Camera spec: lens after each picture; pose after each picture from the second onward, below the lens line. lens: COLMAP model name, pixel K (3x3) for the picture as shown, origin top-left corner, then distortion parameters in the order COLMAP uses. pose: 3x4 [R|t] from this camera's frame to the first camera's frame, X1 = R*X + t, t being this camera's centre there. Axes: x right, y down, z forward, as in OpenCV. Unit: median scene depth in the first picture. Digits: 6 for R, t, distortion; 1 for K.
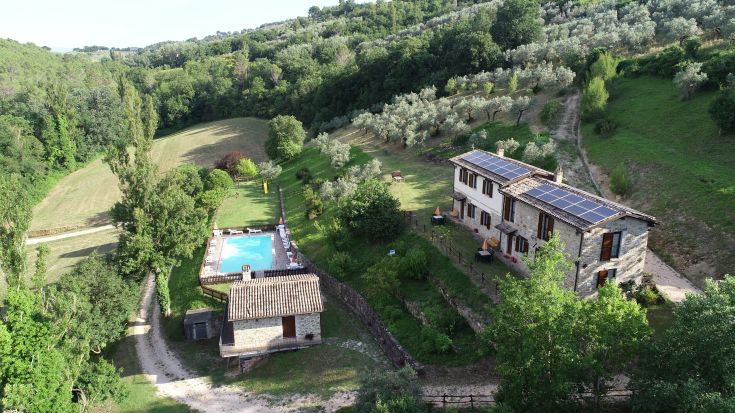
lens RADIAL K [[490.8, 0, 369.9], [0, 490.8, 210.0], [0, 0, 1]] dist [0.001953, -0.004497]
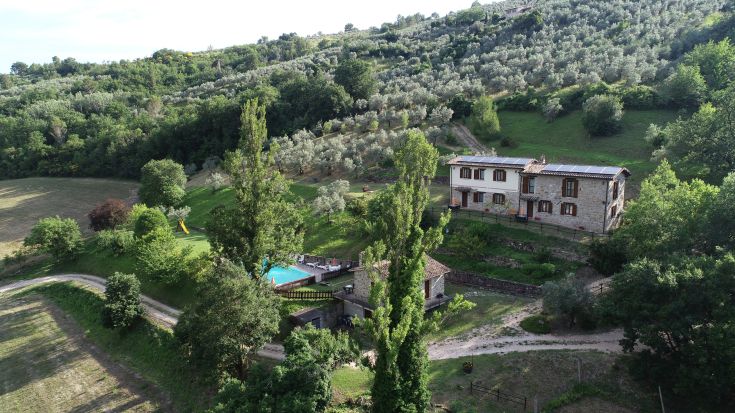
lens RADIAL K [[490.8, 0, 367.9], [0, 490.8, 209.8], [0, 0, 1]] dist [0.001953, -0.004497]
pose [[0.848183, -0.085407, 0.522773, -0.679908], [0.153996, 0.984047, -0.089087, 0.098175], [-0.506824, 0.156067, 0.847804, 0.017659]]
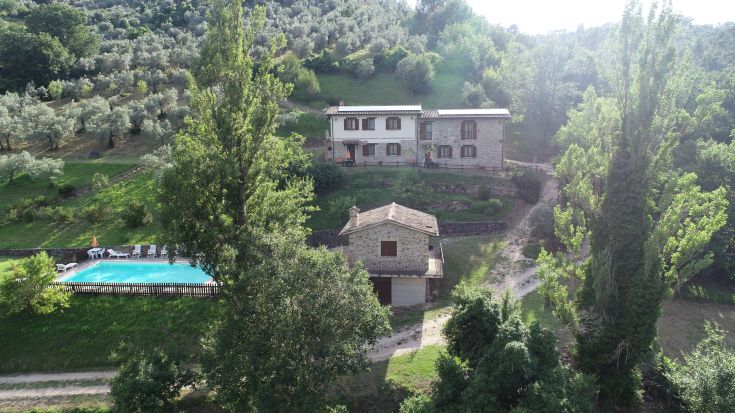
lens RADIAL K [[490.8, 0, 368.4], [0, 490.8, 206.7], [0, 0, 1]] dist [0.001953, -0.004497]
pose [[0.300899, -0.154540, 0.941051, -0.863065], [0.289421, 0.955040, 0.064295, 0.052351], [-0.908678, 0.253014, 0.332097, 0.569845]]
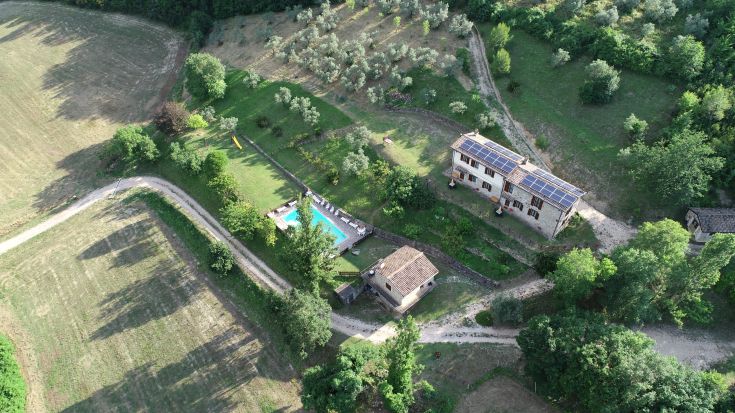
lens RADIAL K [[490.8, 0, 367.8], [0, 490.8, 205.6], [0, 0, 1]] dist [0.001953, -0.004497]
pose [[0.870288, -0.343385, 0.353110, -0.680754], [0.149713, 0.867412, 0.474534, -0.710025], [-0.469239, -0.360117, 0.806307, -0.228616]]
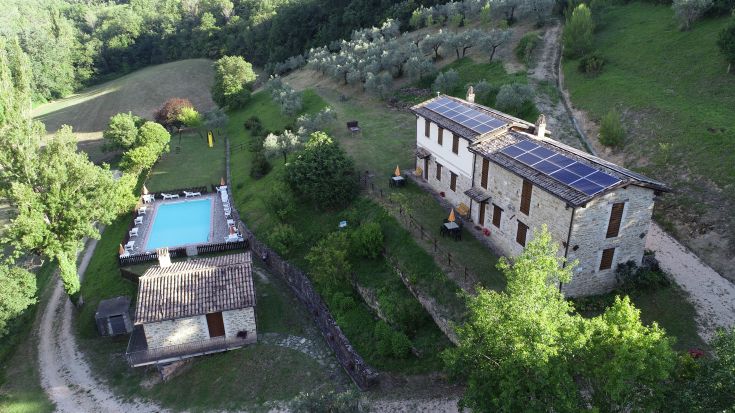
lens RADIAL K [[490.8, 0, 369.9], [0, 490.8, 208.9], [0, 0, 1]] dist [0.001953, -0.004497]
pose [[0.998054, -0.034628, 0.051855, 0.042119], [0.028343, 0.992684, 0.117370, -0.031162], [-0.055540, -0.115672, 0.991733, 0.149254]]
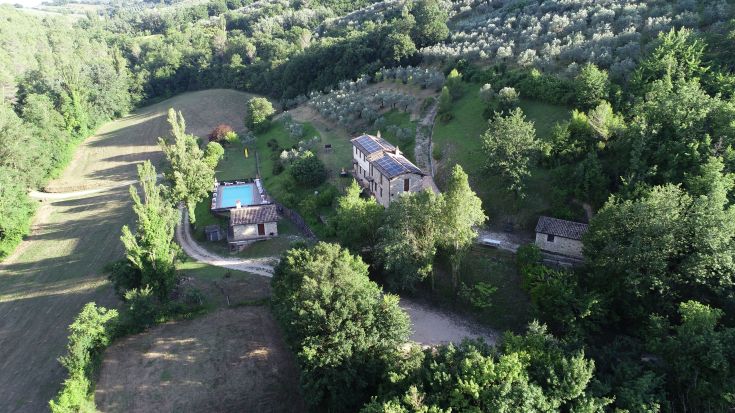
lens RADIAL K [[490.8, 0, 369.0], [0, 490.8, 207.9], [0, 0, 1]] dist [0.001953, -0.004497]
pose [[0.999280, -0.016872, 0.033978, 0.158368], [0.013719, 0.995757, 0.090992, -0.018956], [-0.035369, -0.090460, 0.995272, -0.761406]]
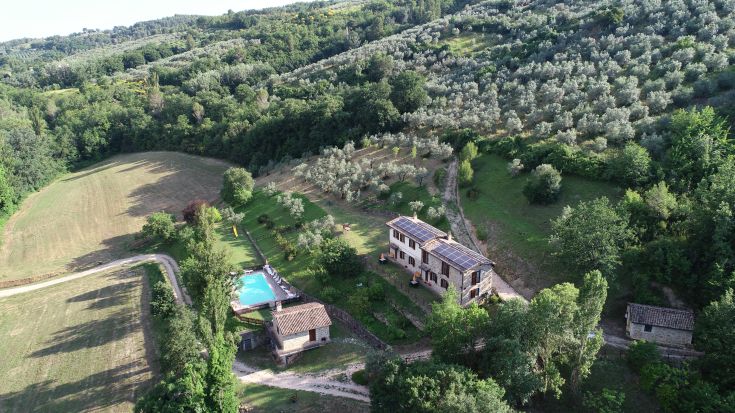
lens RADIAL K [[490.8, 0, 369.0], [0, 490.8, 208.9], [0, 0, 1]] dist [0.001953, -0.004497]
pose [[0.974464, -0.067611, 0.214125, -0.238044], [0.065321, 0.997706, 0.017762, -0.178467], [-0.214834, -0.003322, 0.976645, -0.588540]]
